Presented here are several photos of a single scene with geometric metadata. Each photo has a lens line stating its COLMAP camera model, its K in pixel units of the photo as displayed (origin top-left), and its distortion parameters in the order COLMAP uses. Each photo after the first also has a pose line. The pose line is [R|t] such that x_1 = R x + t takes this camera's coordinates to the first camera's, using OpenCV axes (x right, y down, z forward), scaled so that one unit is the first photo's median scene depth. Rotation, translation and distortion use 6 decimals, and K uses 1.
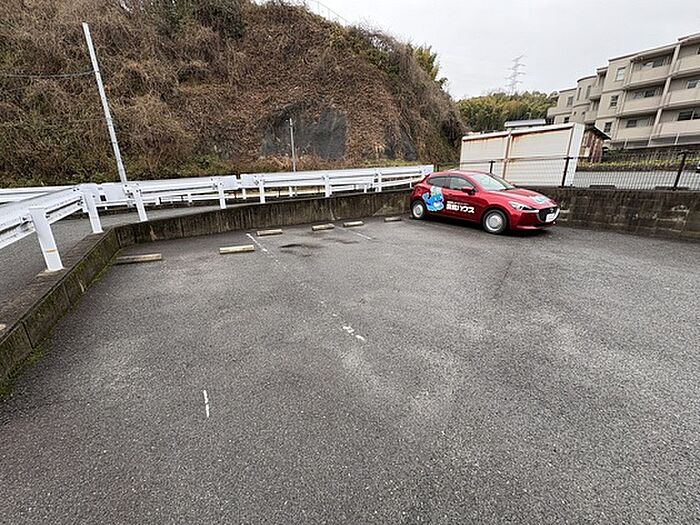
lens RADIAL K [[278.3, 0, 350.1], [0, 278.3, 261.2], [0, 0, 1]] dist [0.001334, -0.000062]
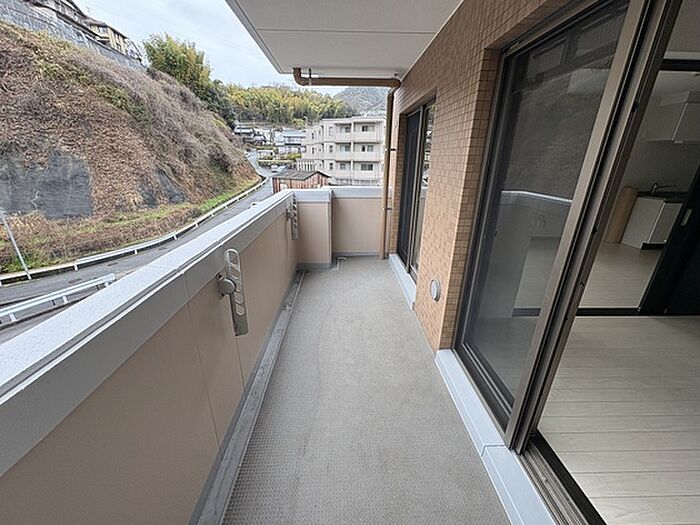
lens RADIAL K [[278.3, 0, 349.4], [0, 278.3, 261.9], [0, 0, 1]] dist [0.001334, -0.000062]
pose [[0.810720, -0.190712, 0.553500, 0.119504], [0.155606, 0.981641, 0.110312, -0.153114], [-0.564376, -0.003304, 0.825512, -0.269383]]
